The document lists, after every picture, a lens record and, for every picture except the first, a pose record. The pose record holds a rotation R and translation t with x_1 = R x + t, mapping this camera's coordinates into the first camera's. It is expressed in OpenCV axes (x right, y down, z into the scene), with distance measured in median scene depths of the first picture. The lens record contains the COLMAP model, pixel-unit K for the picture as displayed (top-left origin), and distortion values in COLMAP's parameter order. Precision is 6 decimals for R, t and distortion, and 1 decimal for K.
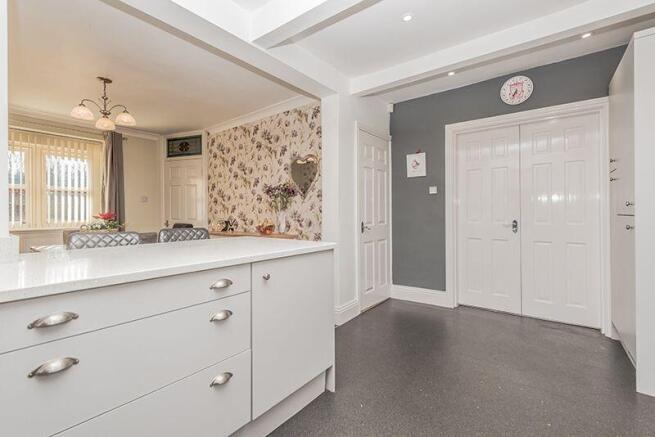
lens RADIAL K [[289.5, 0, 324.9], [0, 289.5, 213.7], [0, 0, 1]] dist [0.001530, -0.000447]
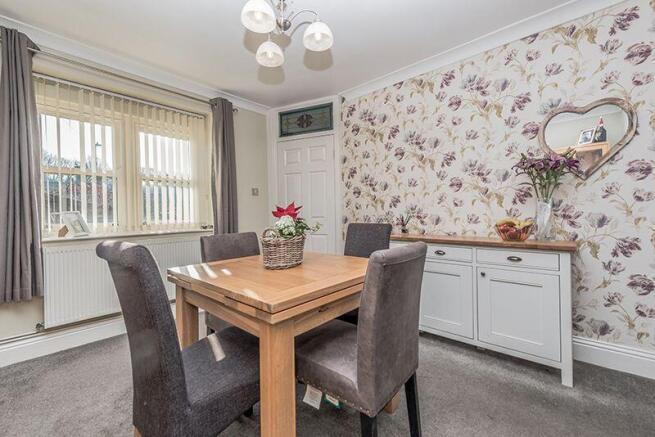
lens RADIAL K [[271.9, 0, 325.9], [0, 271.9, 213.9], [0, 0, 1]] dist [0.000631, 0.000152]
pose [[0.997209, -0.014648, -0.073210, -0.398690], [0.015387, 0.999836, 0.009550, 0.004236], [0.073058, -0.010650, 0.997271, 0.306725]]
